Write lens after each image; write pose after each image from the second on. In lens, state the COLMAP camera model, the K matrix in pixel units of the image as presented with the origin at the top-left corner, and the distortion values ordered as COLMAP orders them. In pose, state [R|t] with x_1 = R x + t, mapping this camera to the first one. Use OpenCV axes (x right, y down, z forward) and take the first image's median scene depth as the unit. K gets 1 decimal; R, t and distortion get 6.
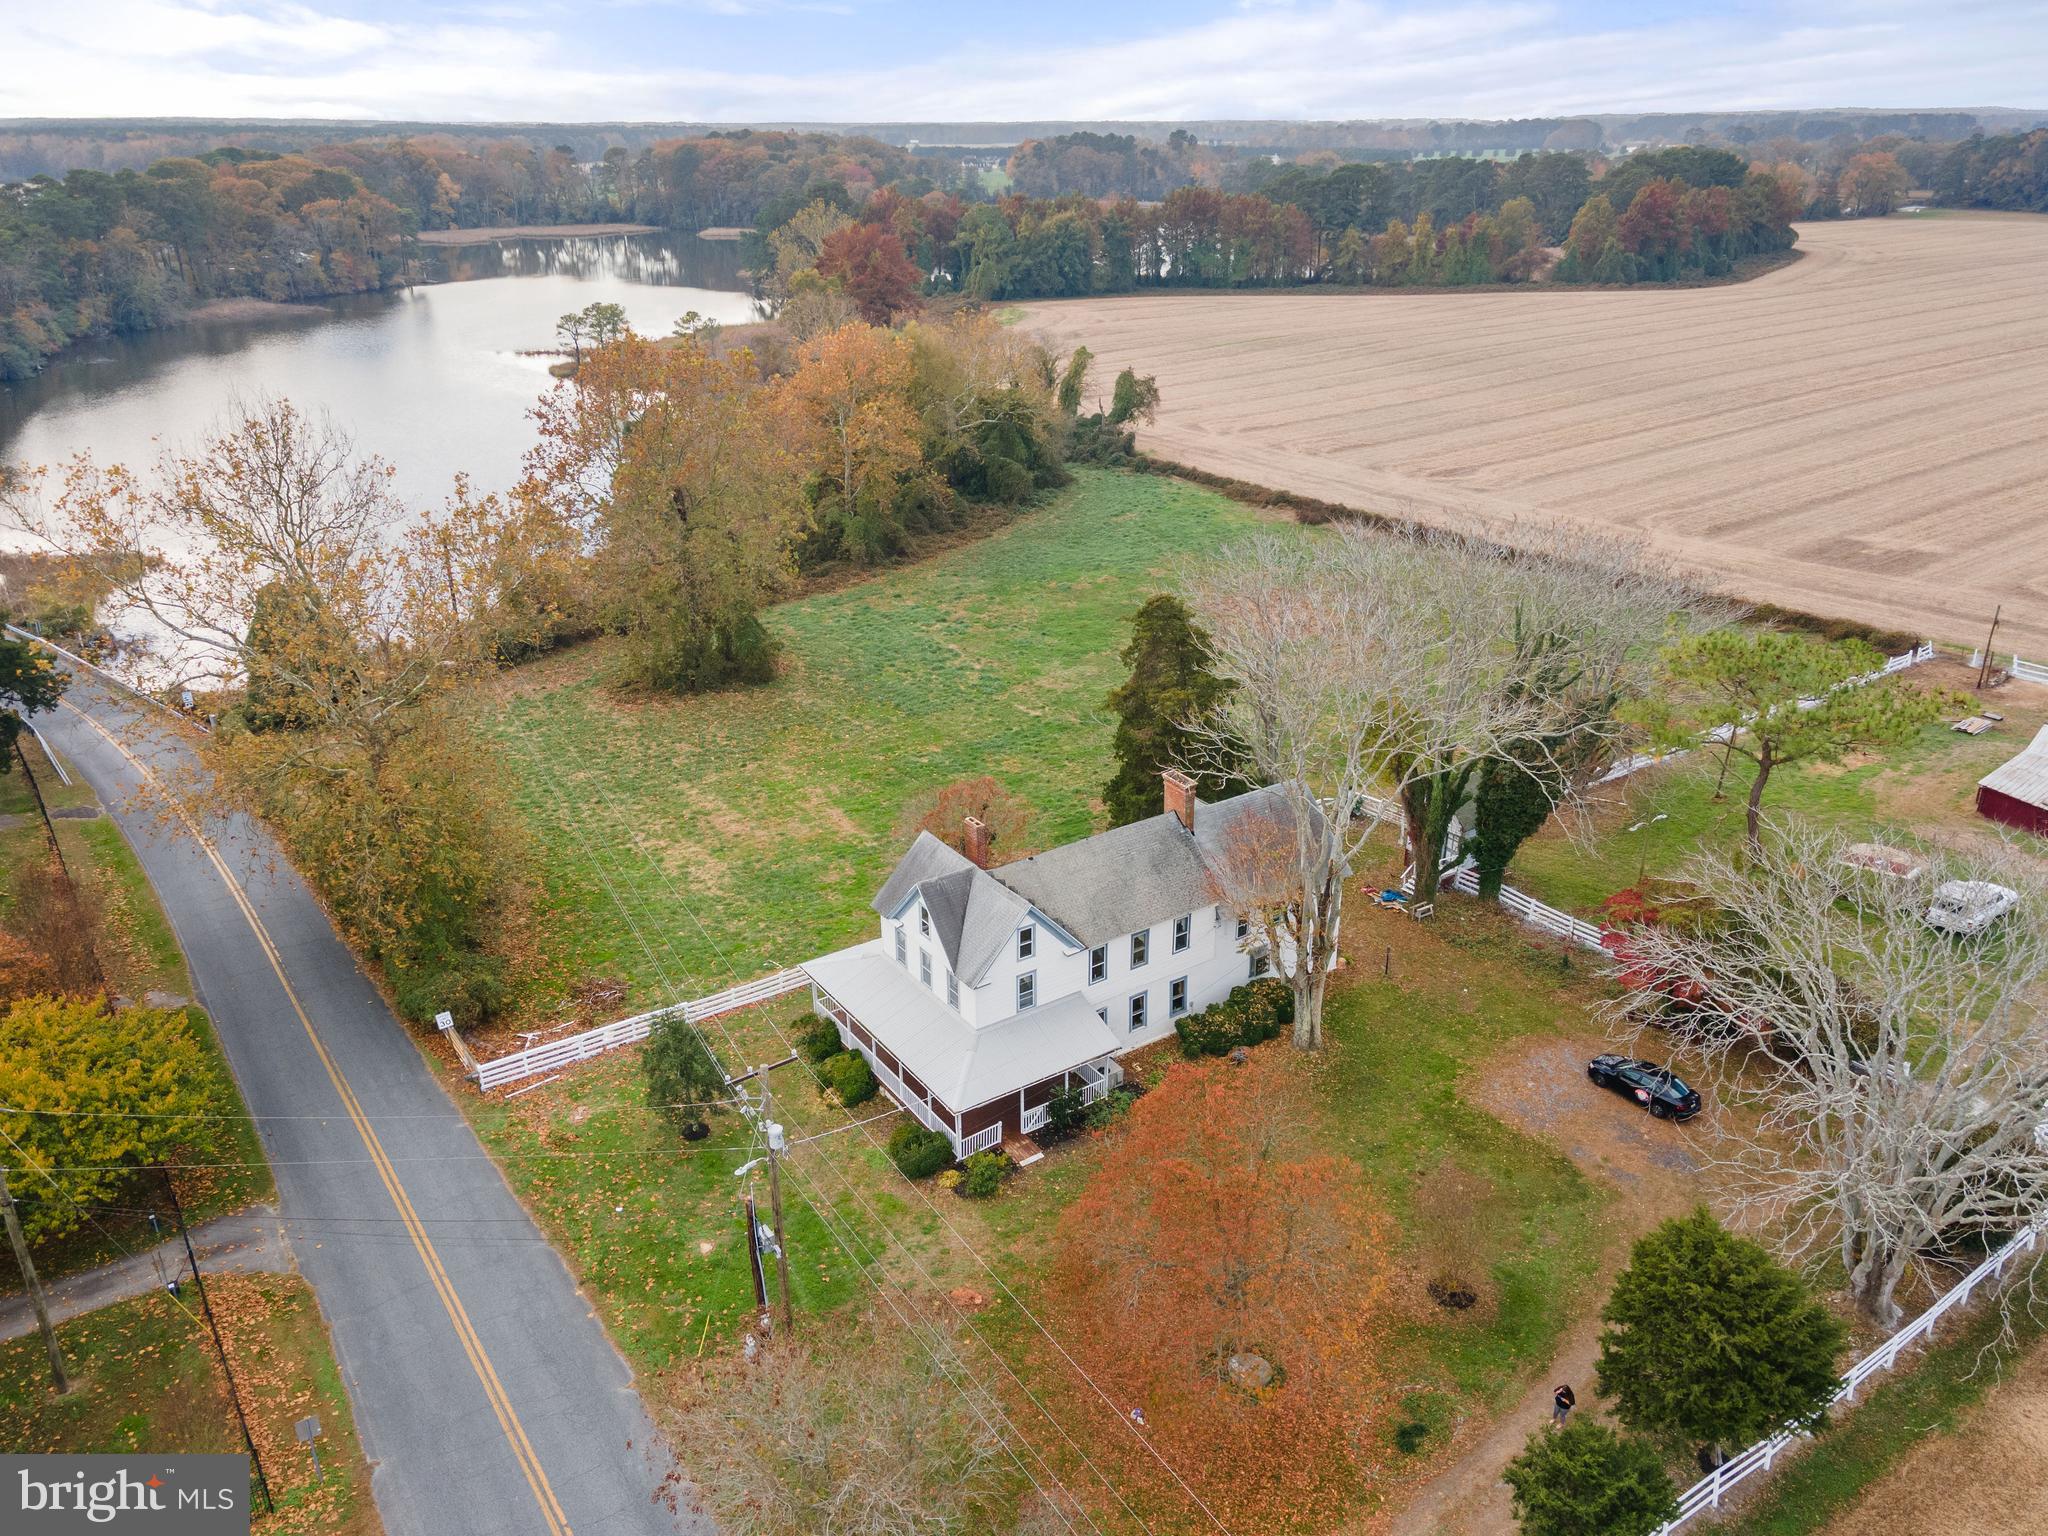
lens RADIAL K [[1508.0, 0, 1011.7], [0, 1508.0, 740.3], [0, 0, 1]] dist [0.046446, 0.003841]
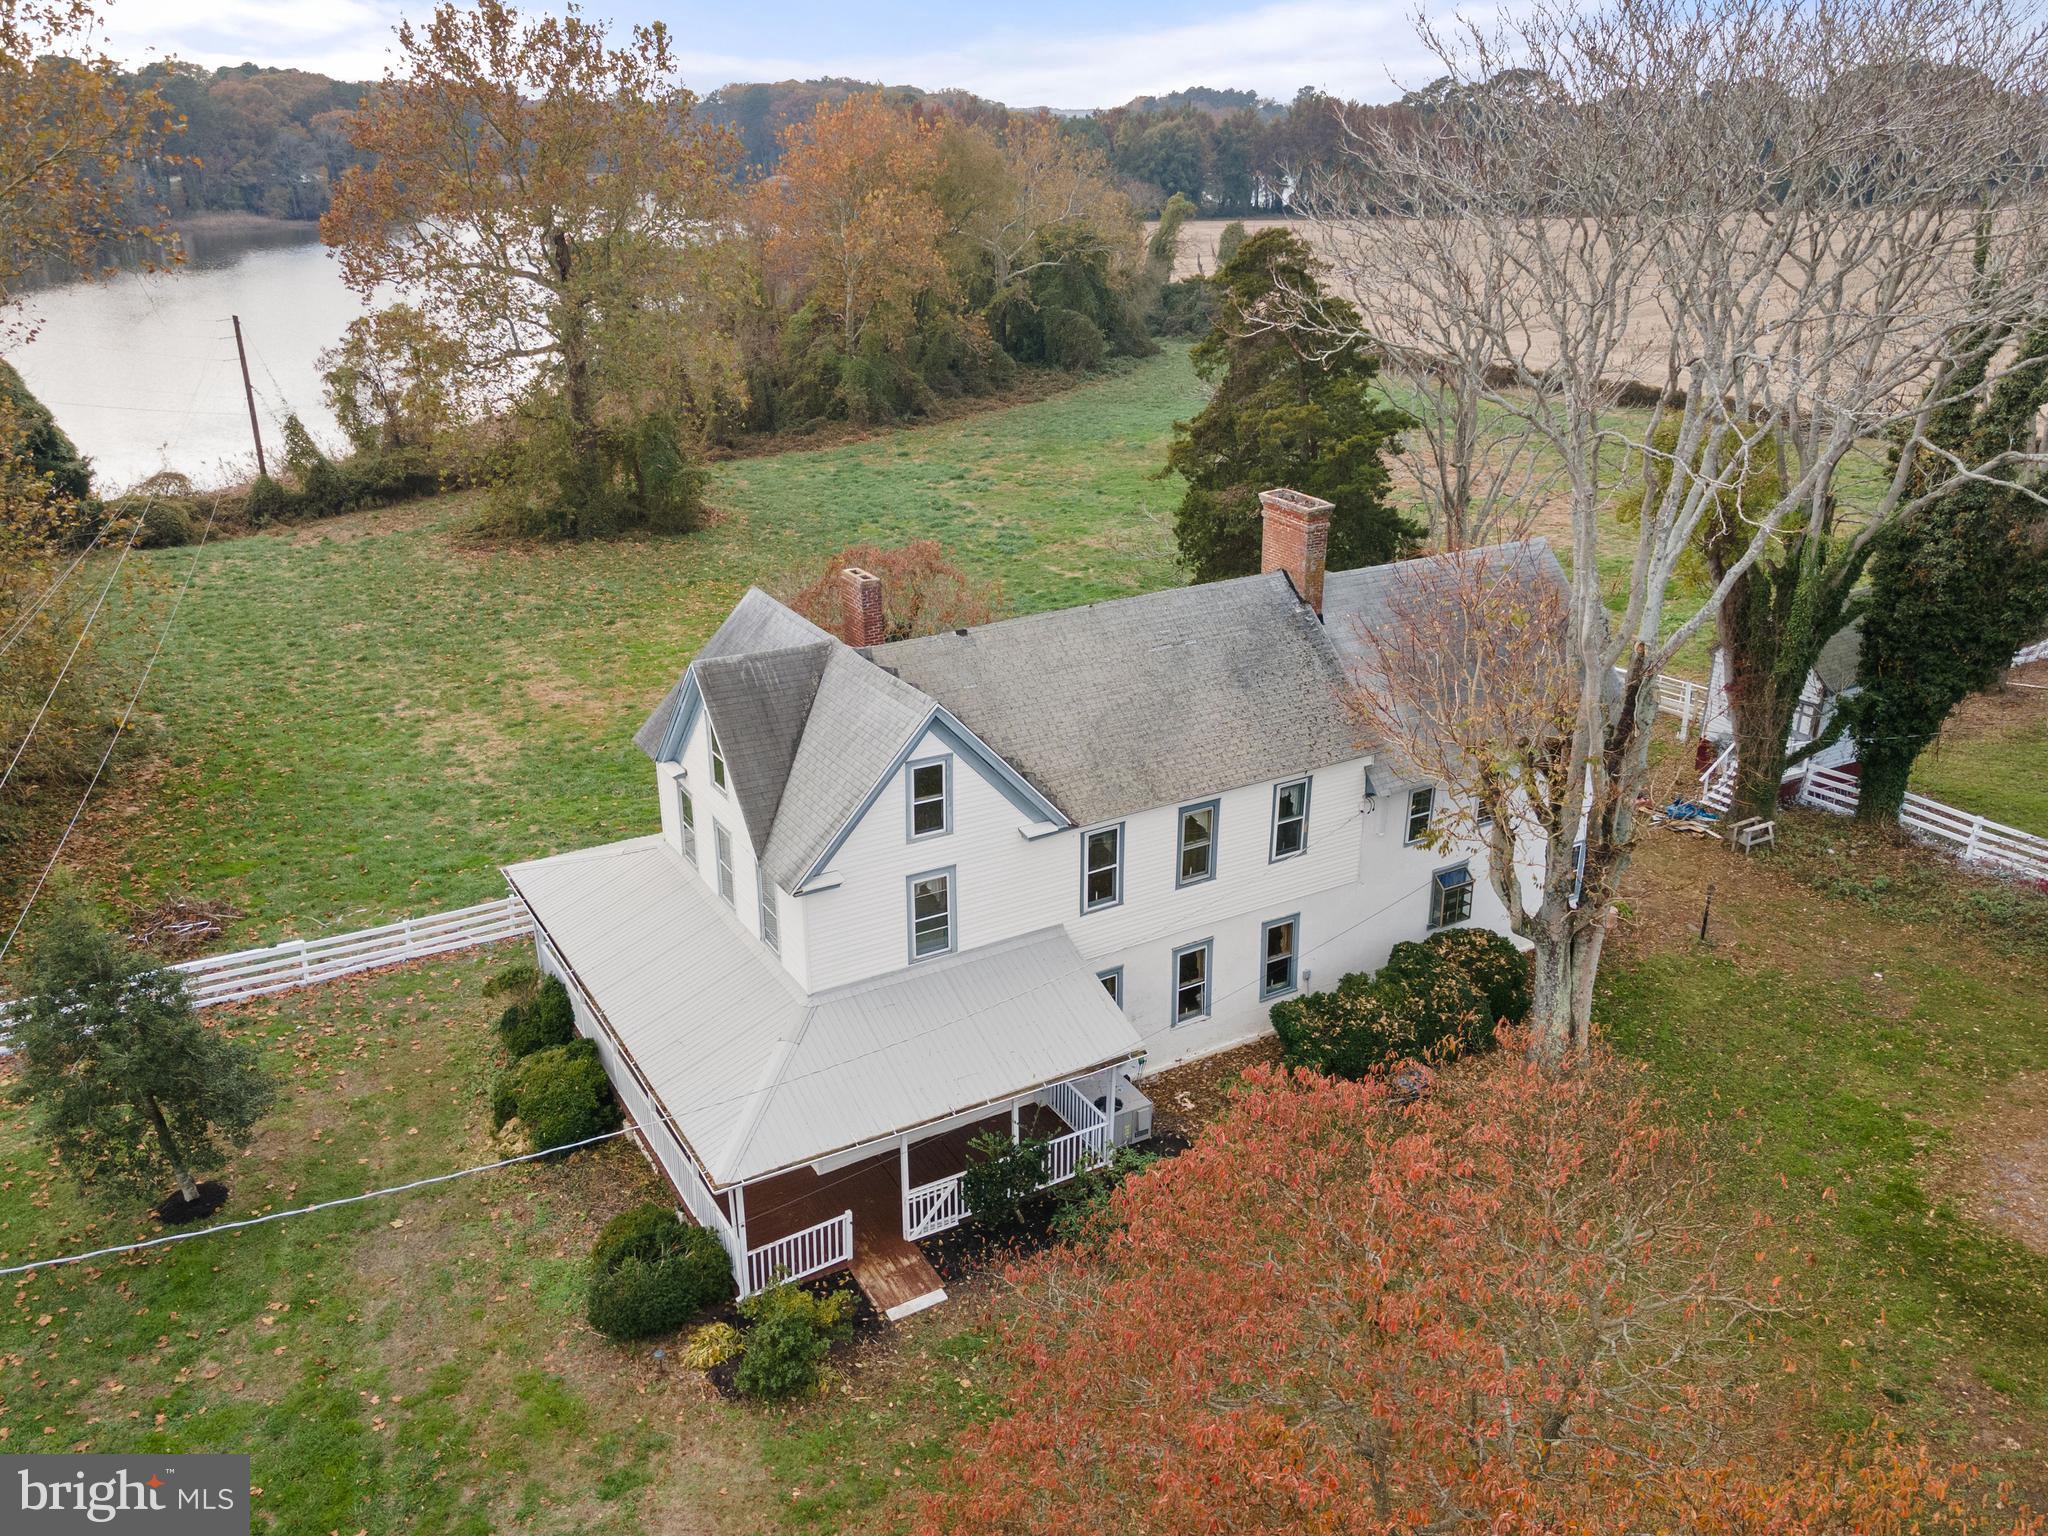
lens RADIAL K [[1621.3, 0, 1015.2], [0, 1621.3, 737.7], [0, 0, 1]] dist [-0.004884, 0.088745]
pose [[0.997933, 0.028387, -0.057651, 0.055199], [-0.029654, 0.999335, -0.021236, 0.114433], [0.057009, 0.022901, 0.998111, 0.488693]]
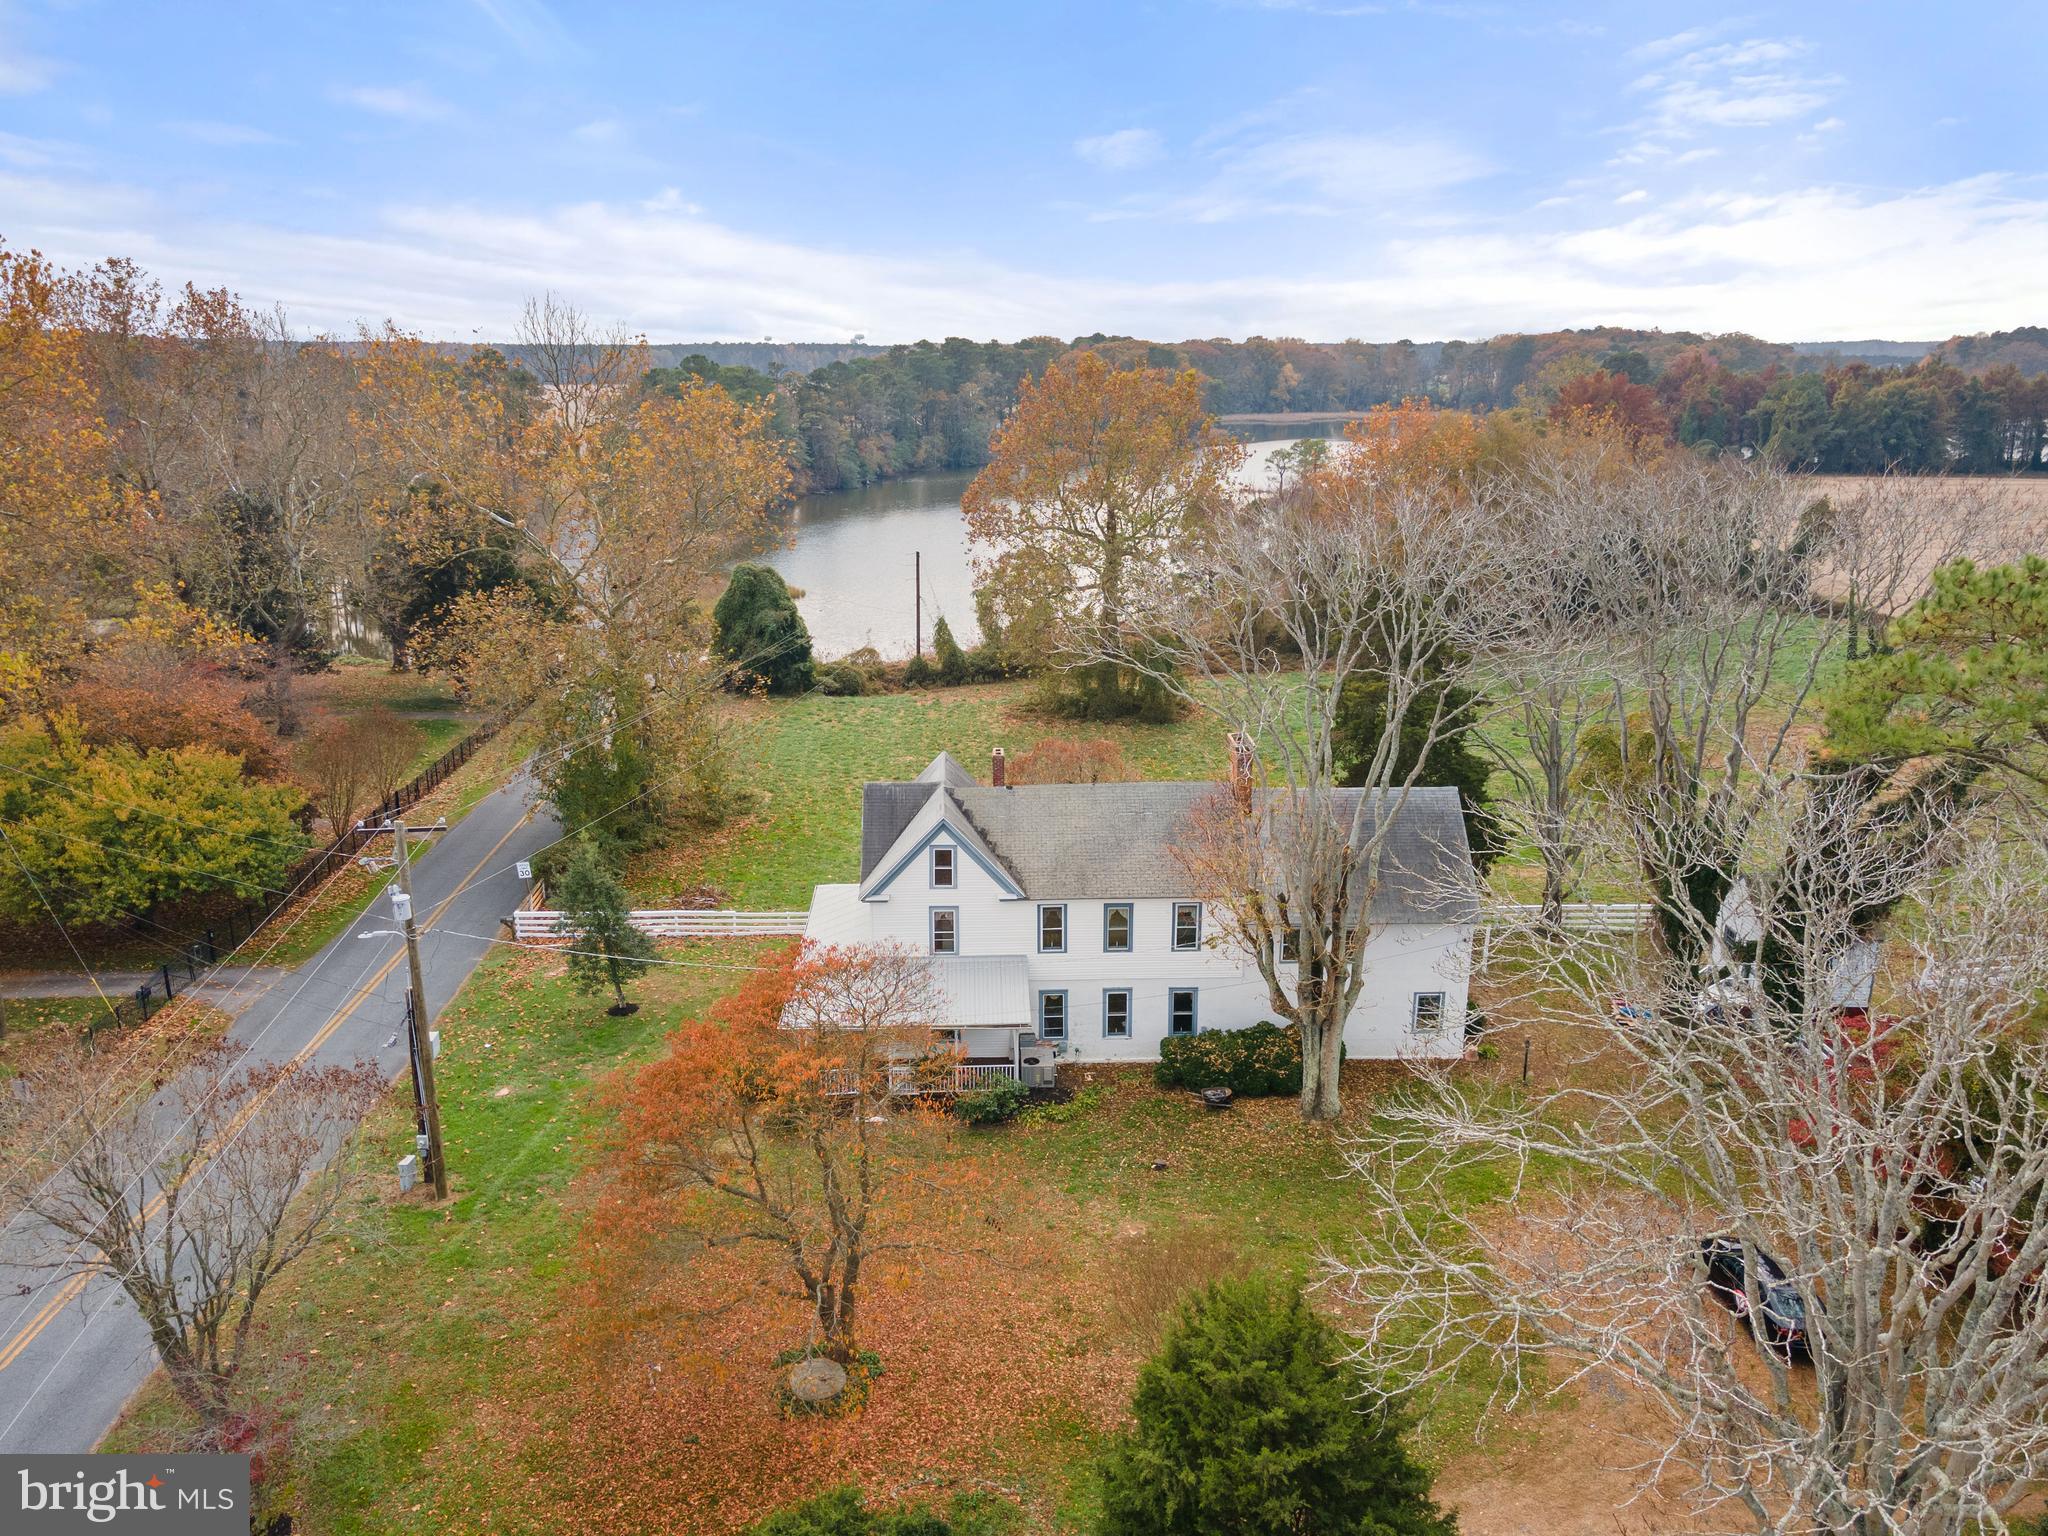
lens RADIAL K [[1508.0, 0, 1011.7], [0, 1508.0, 740.3], [0, 0, 1]] dist [0.046446, 0.003841]
pose [[0.849838, 0.137095, -0.508901, 0.412741], [-0.204262, 0.975785, -0.078235, 0.112124], [0.485853, 0.170437, 0.857262, 0.269992]]
